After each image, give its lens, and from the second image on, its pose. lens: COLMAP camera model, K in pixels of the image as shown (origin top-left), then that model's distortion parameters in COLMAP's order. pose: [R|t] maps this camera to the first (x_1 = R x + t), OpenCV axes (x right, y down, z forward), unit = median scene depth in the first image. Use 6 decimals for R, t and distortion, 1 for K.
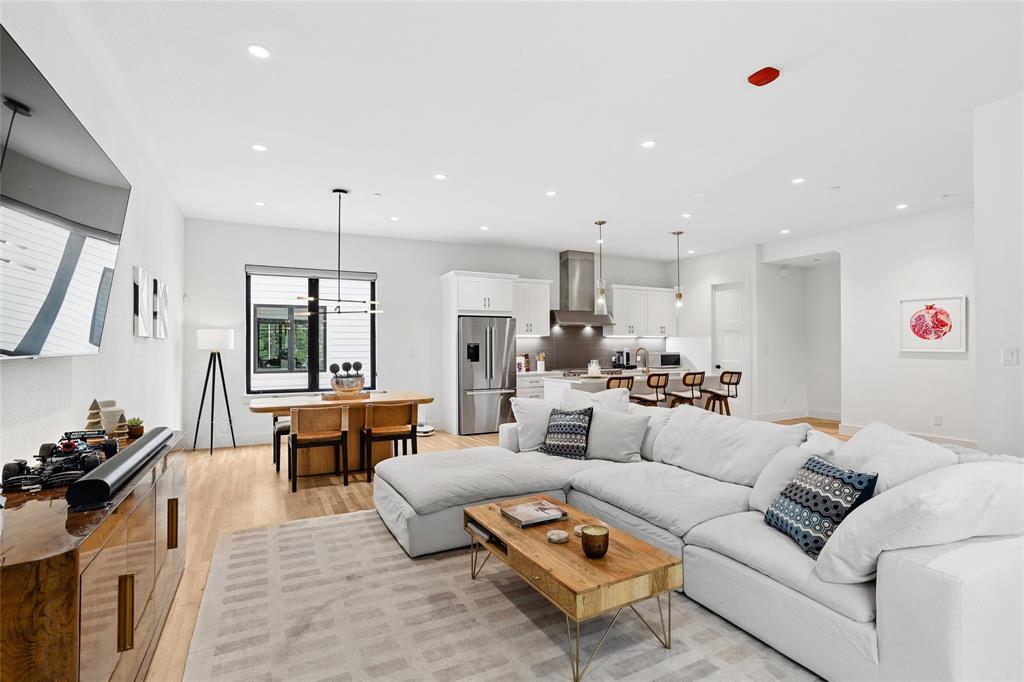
lens RADIAL K [[487.9, 0, 514.6], [0, 487.9, 344.6], [0, 0, 1]] dist [-0.006428, -0.000191]
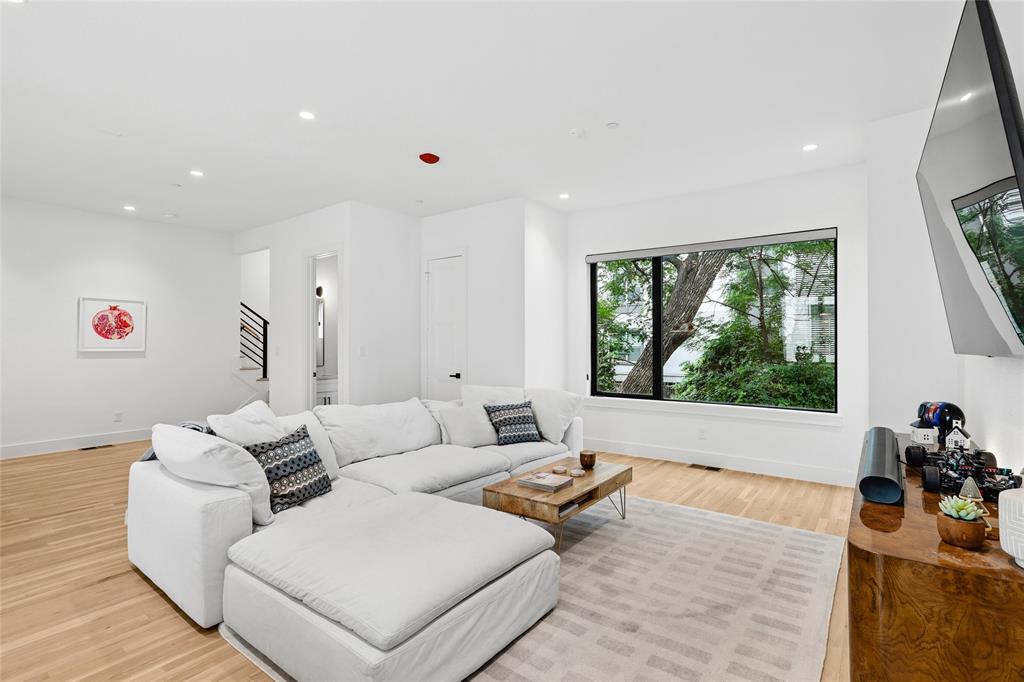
lens RADIAL K [[487.9, 0, 514.5], [0, 487.9, 338.0], [0, 0, 1]] dist [-0.006428, -0.000191]
pose [[-0.428330, 0.013929, 0.903515, -0.449753], [-0.001942, 0.999865, -0.016335, 0.001981], [-0.903620, -0.008751, -0.428245, 0.690718]]
